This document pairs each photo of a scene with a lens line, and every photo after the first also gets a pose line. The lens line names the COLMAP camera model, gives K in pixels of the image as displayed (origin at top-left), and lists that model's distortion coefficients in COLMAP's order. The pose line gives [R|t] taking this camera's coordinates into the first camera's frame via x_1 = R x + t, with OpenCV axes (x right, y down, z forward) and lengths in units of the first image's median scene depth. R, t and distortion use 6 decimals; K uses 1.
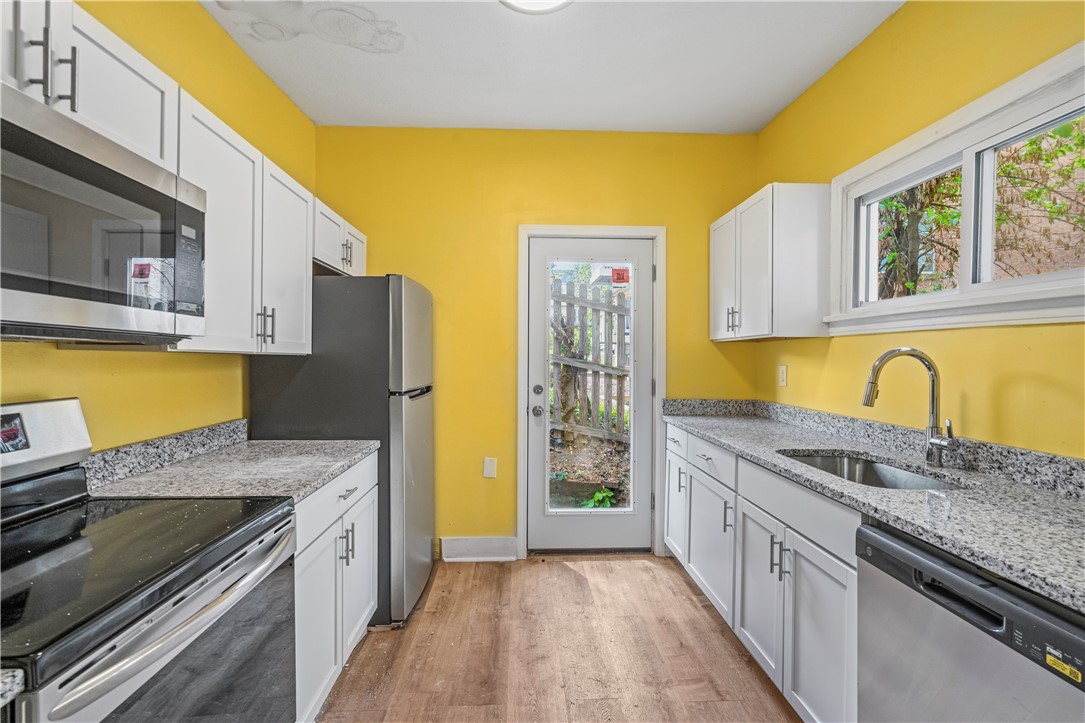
lens RADIAL K [[498.8, 0, 543.1], [0, 498.8, 356.6], [0, 0, 1]] dist [-0.004733, 0.002405]
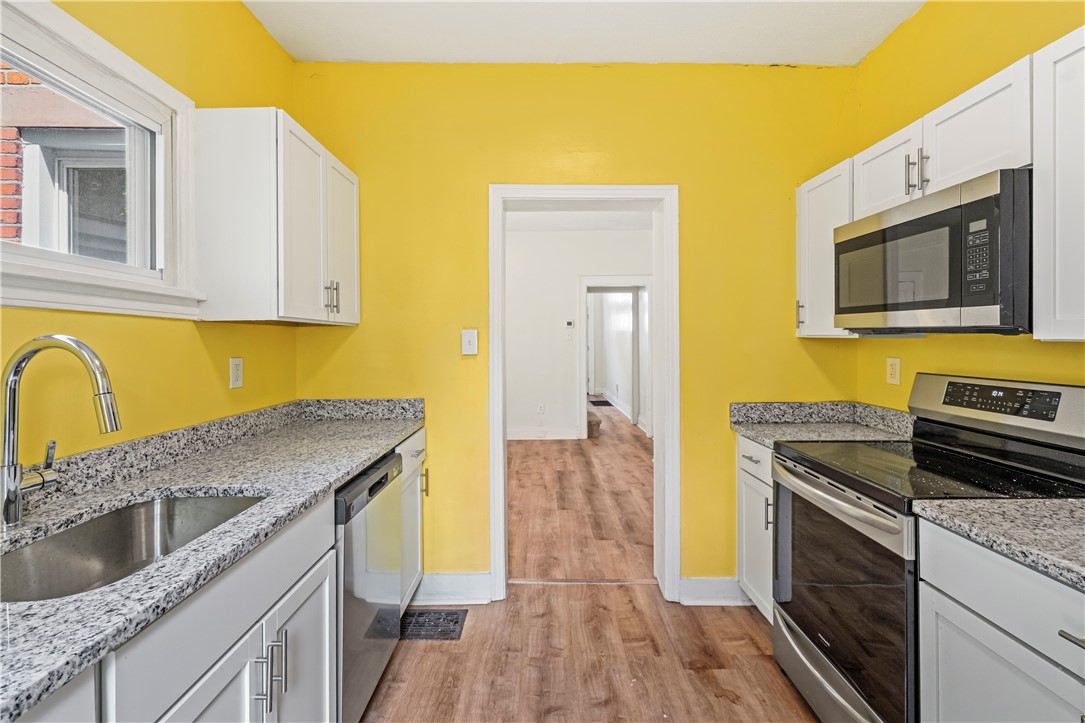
lens RADIAL K [[498.8, 0, 536.6], [0, 498.8, 342.2], [0, 0, 1]] dist [-0.004733, 0.002405]
pose [[-0.998162, -0.000185, 0.060597, 0.118133], [0.000591, 0.999918, 0.012780, -0.020383], [-0.060595, 0.012792, -0.998080, 1.831407]]
